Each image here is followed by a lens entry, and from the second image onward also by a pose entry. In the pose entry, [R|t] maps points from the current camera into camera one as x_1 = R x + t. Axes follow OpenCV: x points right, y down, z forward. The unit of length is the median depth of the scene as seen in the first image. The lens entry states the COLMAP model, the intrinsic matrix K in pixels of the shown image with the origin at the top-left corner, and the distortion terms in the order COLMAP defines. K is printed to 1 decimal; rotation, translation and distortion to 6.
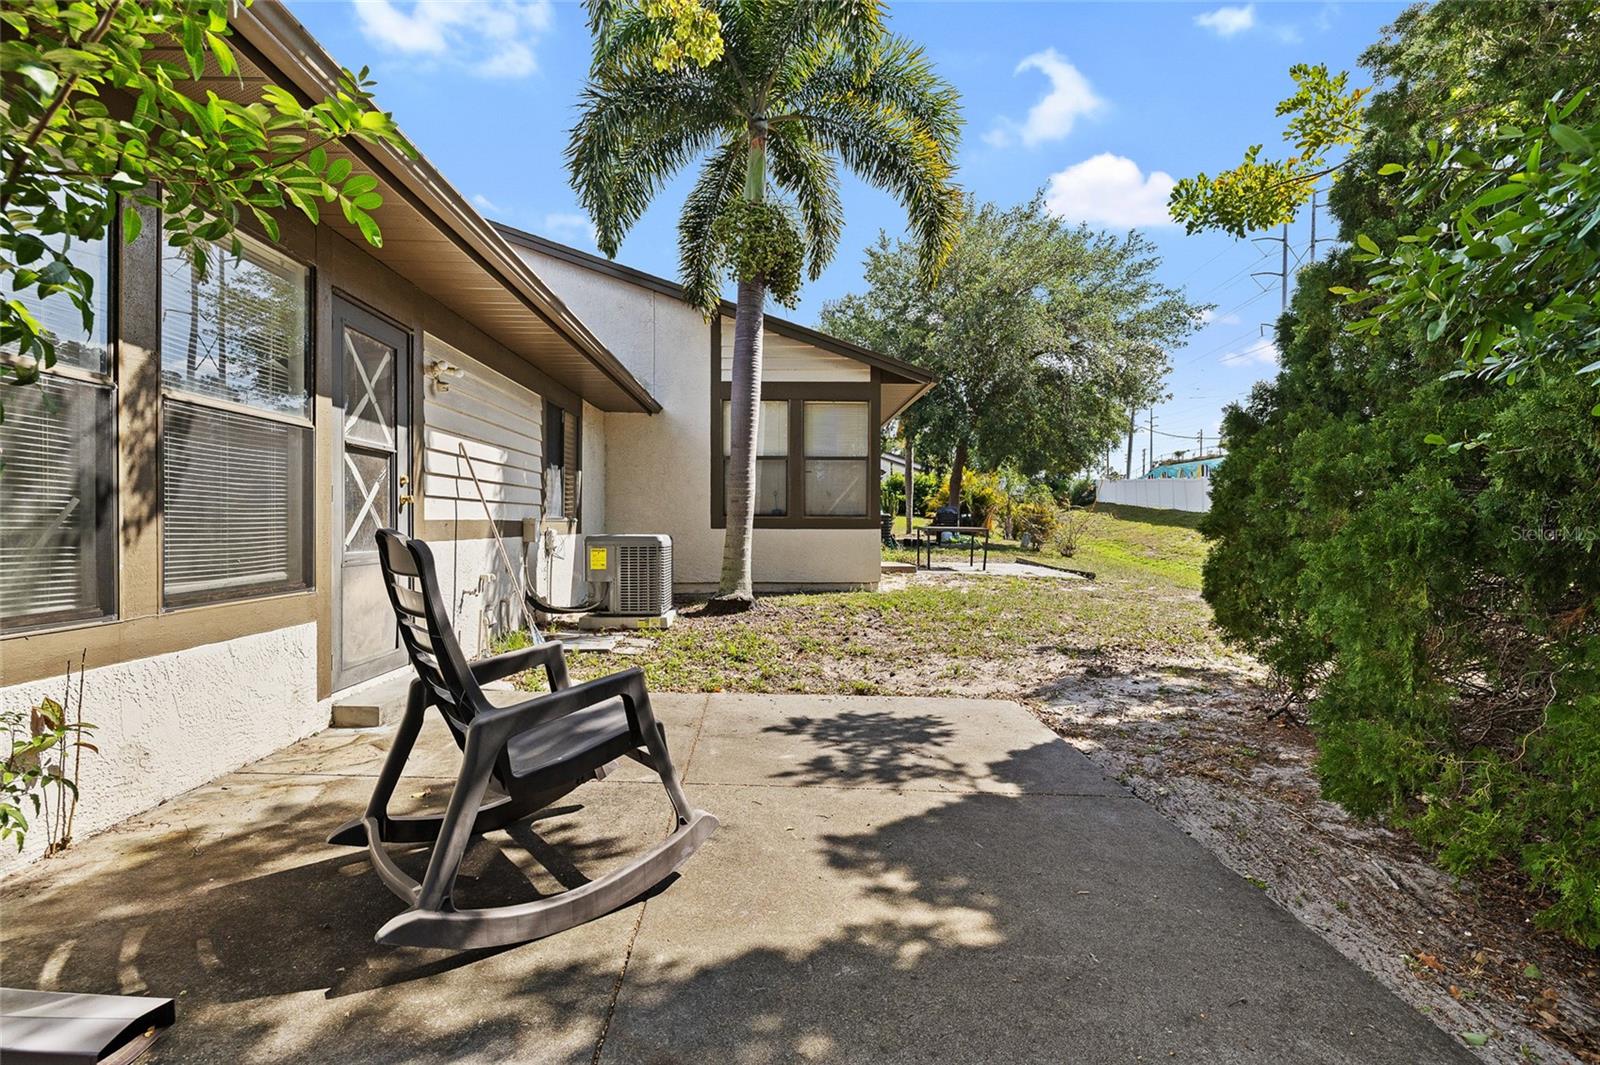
lens RADIAL K [[744.7, 0, 795.9], [0, 744.7, 537.1], [0, 0, 1]] dist [-0.001502, -0.000383]
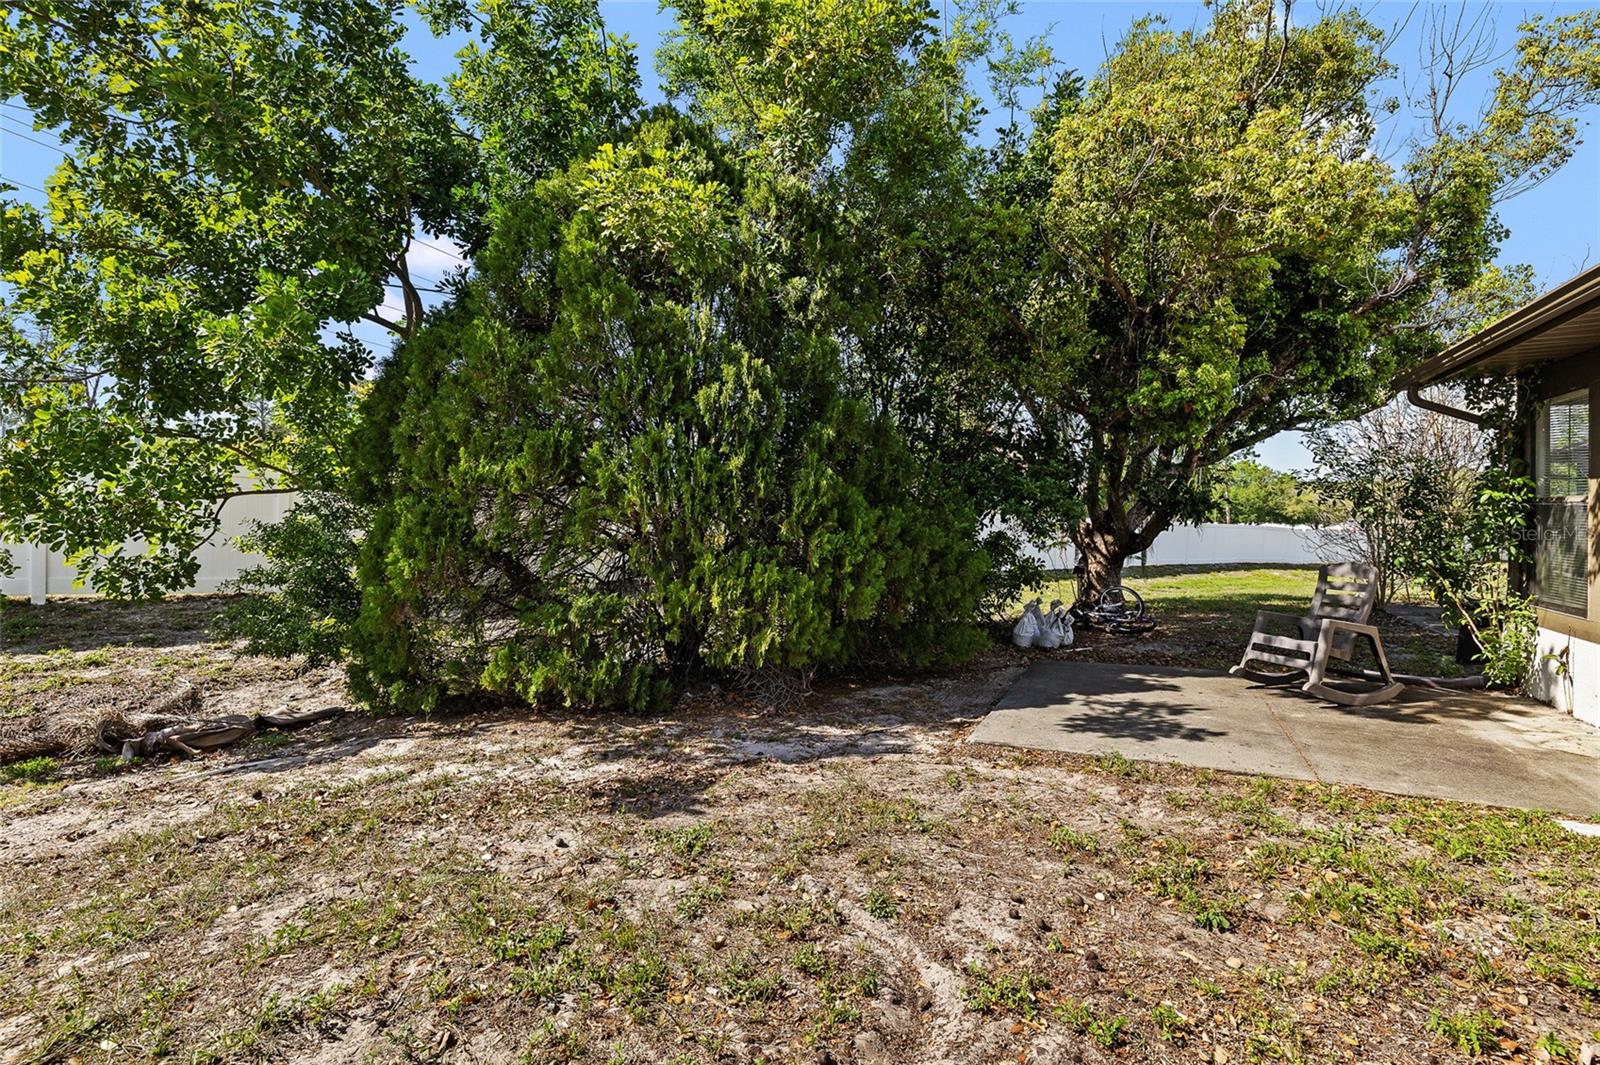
lens RADIAL K [[727.0, 0, 794.3], [0, 727.0, 517.5], [0, 0, 1]] dist [-0.002061, -0.000134]
pose [[-0.887147, -0.005665, 0.461451, 0.039205], [0.002774, 0.999841, 0.017608, -0.133193], [-0.461478, 0.016901, -0.886991, 2.414559]]
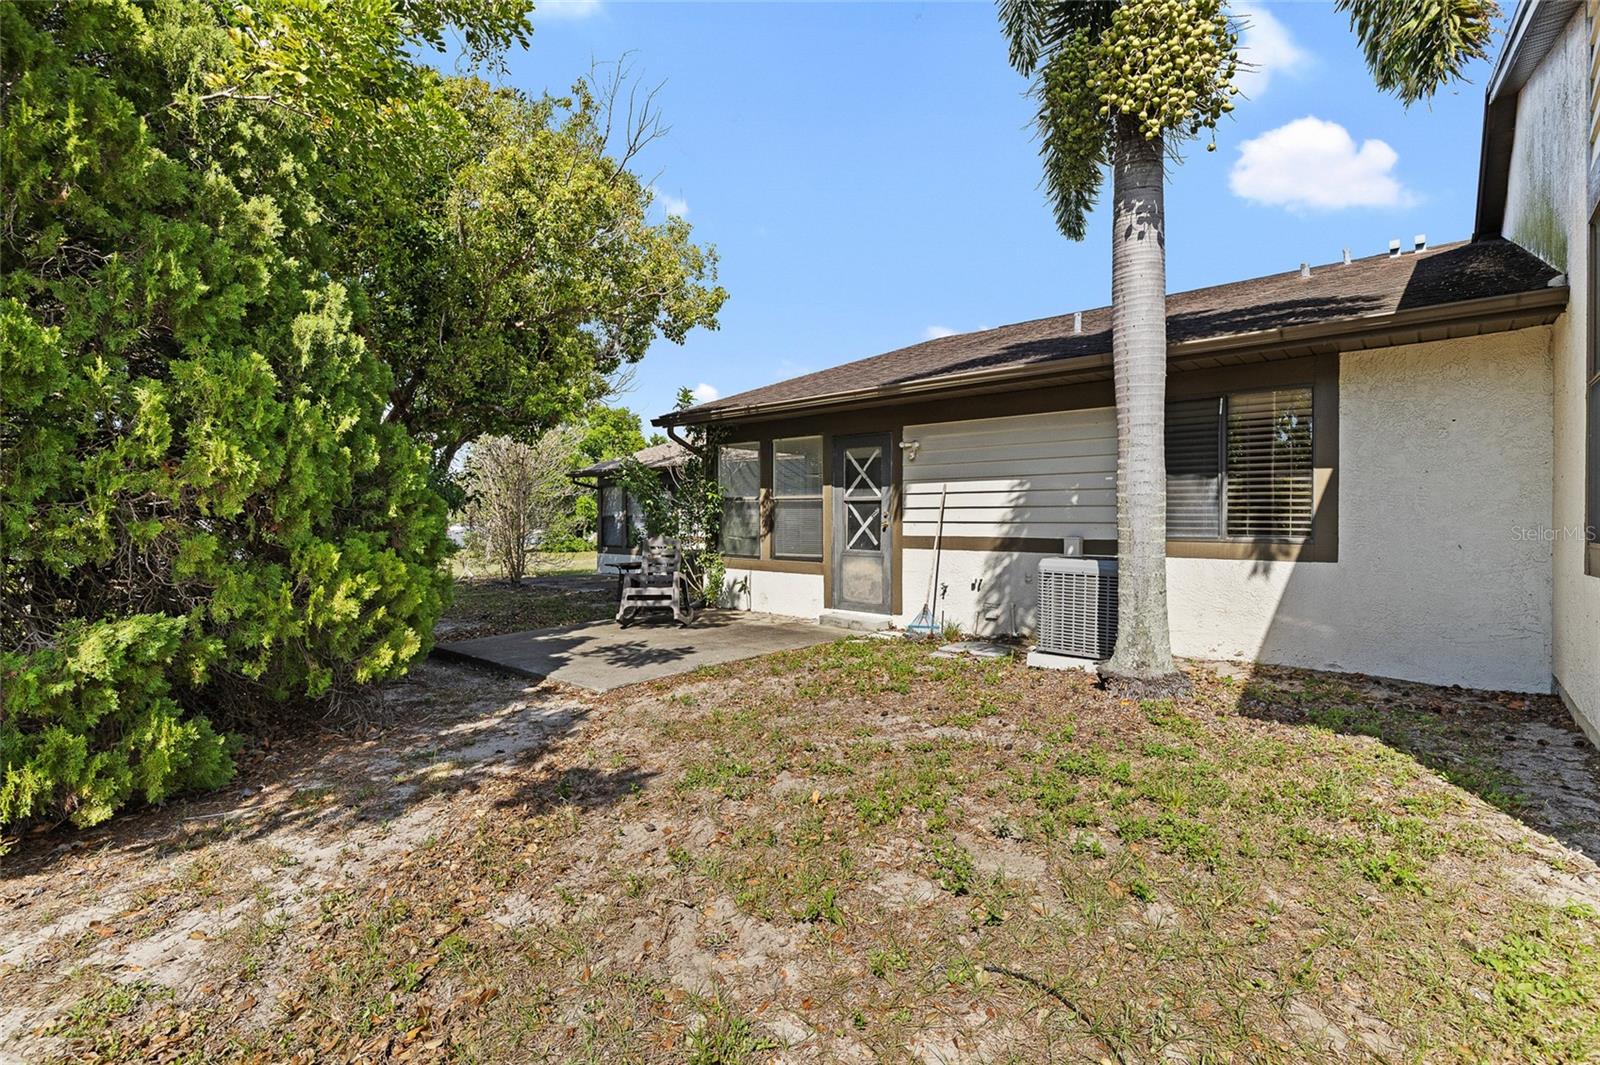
lens RADIAL K [[730.9, 0, 793.2], [0, 730.9, 520.0], [0, 0, 1]] dist [-0.002023, 0.000014]
pose [[-0.687011, -0.007560, -0.726608, 1.139958], [-0.017214, 0.999835, 0.005873, -0.080699], [0.726443, 0.016543, -0.687027, 2.439280]]
